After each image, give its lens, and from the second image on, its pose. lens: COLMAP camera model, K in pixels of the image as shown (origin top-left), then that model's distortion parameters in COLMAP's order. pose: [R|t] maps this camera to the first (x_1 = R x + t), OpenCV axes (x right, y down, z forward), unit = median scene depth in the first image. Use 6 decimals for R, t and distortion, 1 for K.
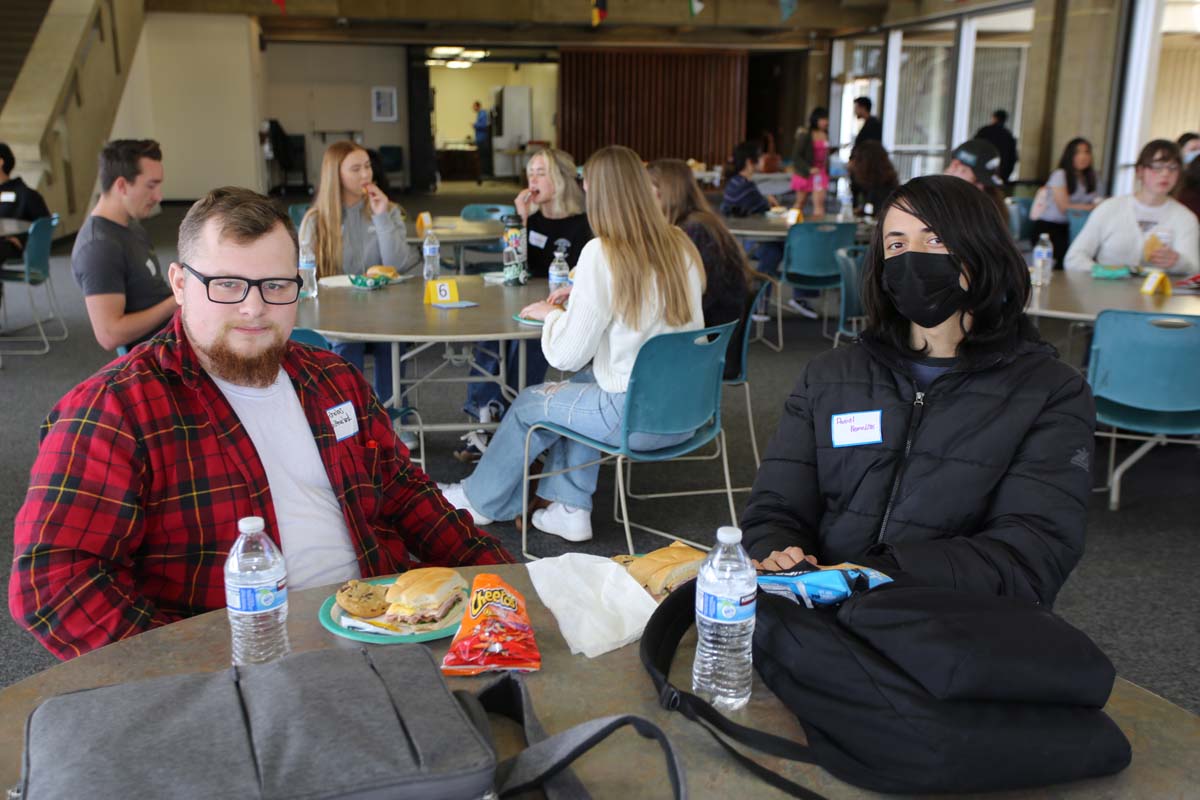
lens RADIAL K [[1152.6, 0, 581.4], [0, 1152.6, 400.7], [0, 0, 1]] dist [0.005862, 0.007347]
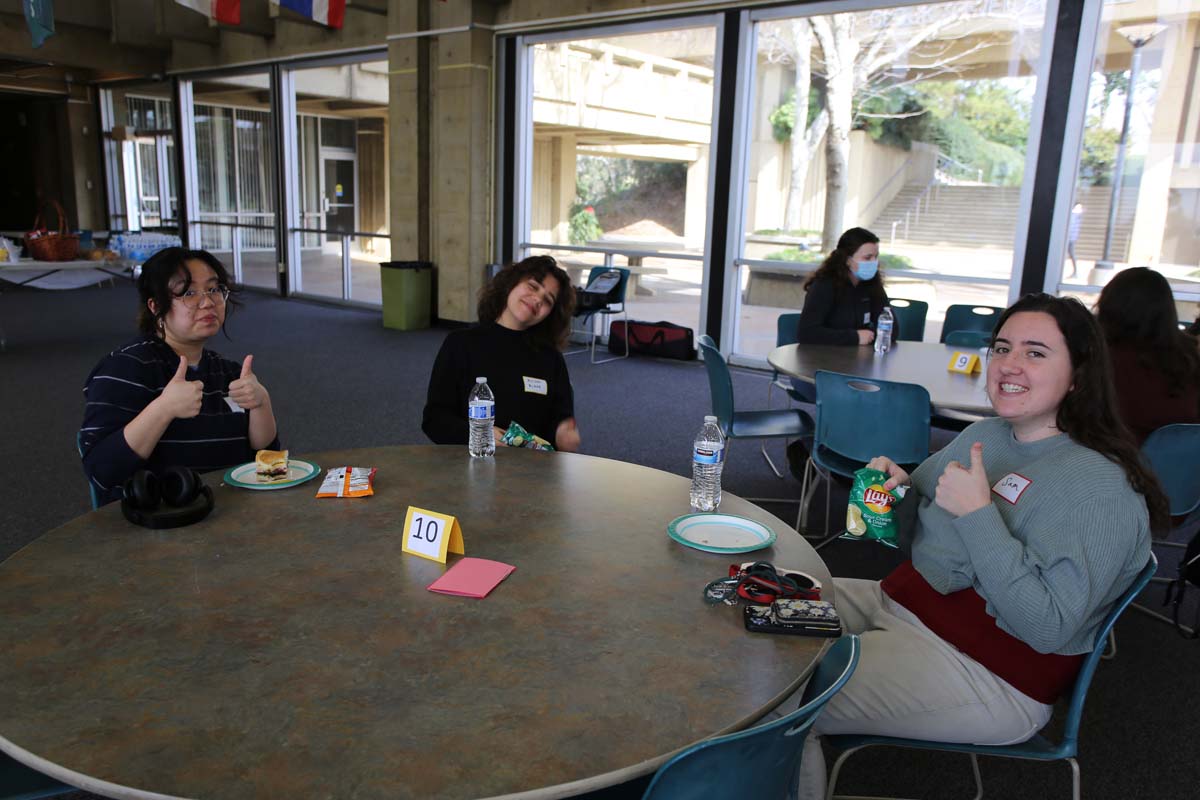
lens RADIAL K [[909.4, 0, 584.8], [0, 909.4, 402.7], [0, 0, 1]] dist [-0.051875, 0.075975]
pose [[0.747498, -0.128008, 0.651813, 0.025747], [0.129099, 0.990542, 0.046480, -0.069831], [-0.651598, 0.049405, 0.756954, 0.283799]]
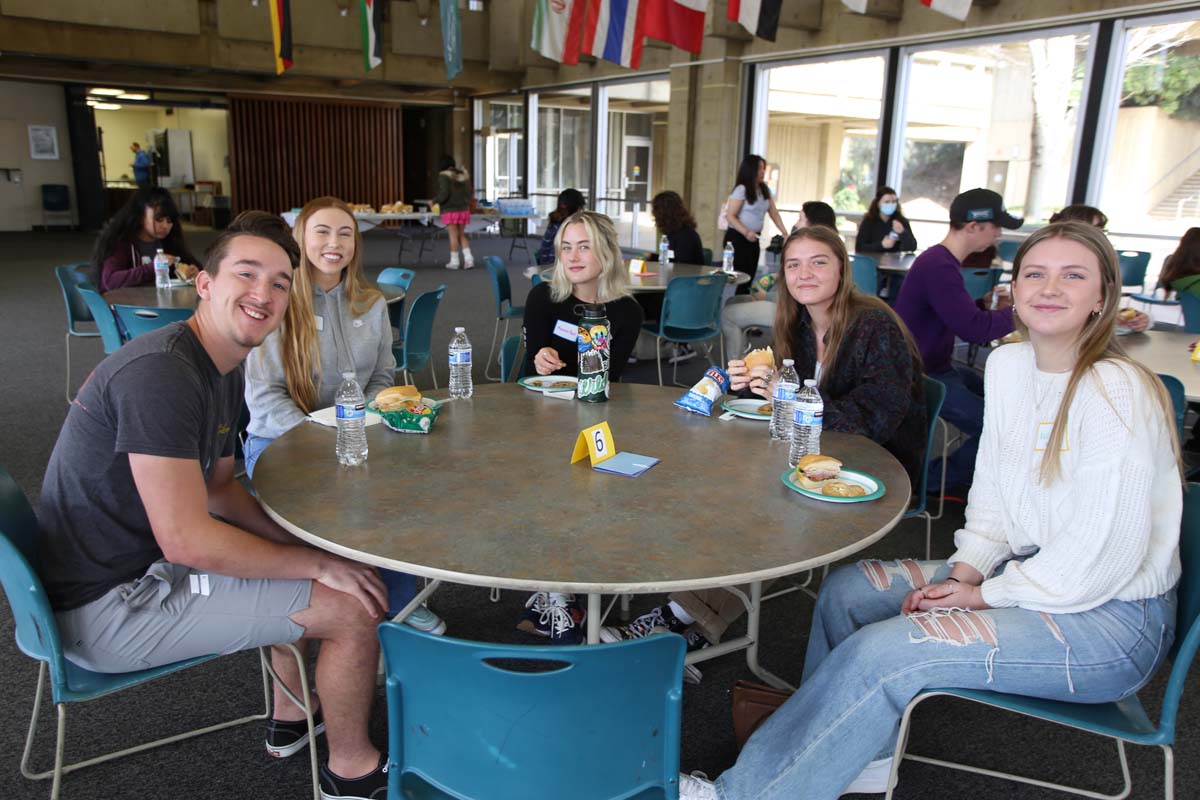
lens RADIAL K [[909.4, 0, 584.8], [0, 909.4, 402.7], [0, 0, 1]] dist [-0.051875, 0.075975]
pose [[0.918716, -0.081181, 0.386486, -0.061602], [0.073451, 0.996693, 0.034754, -0.025431], [-0.388029, -0.003541, 0.921640, 0.099104]]
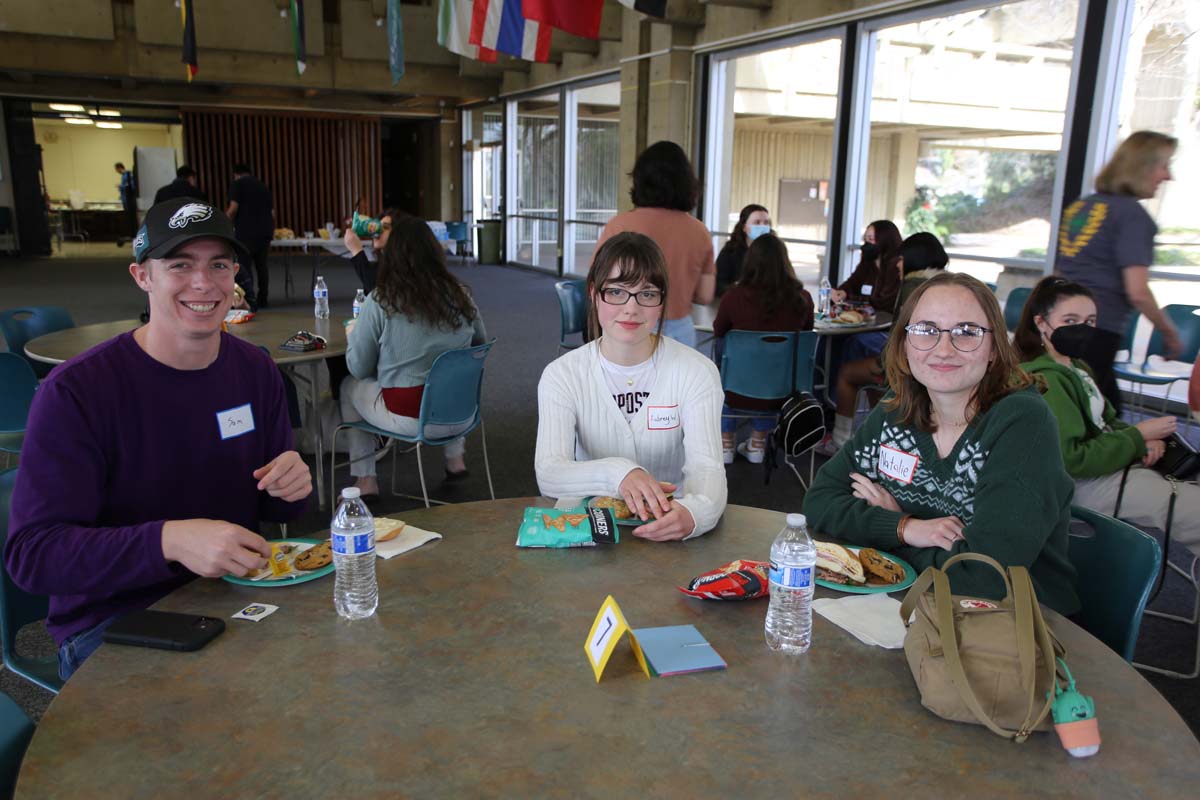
lens RADIAL K [[947.0, 0, 587.5], [0, 947.0, 403.4], [0, 0, 1]] dist [-0.049603, 0.088371]
pose [[0.962272, -0.048433, 0.267744, 0.086069], [0.050998, 0.998695, -0.002630, -0.036148], [-0.267267, 0.016185, 0.963487, 0.143914]]
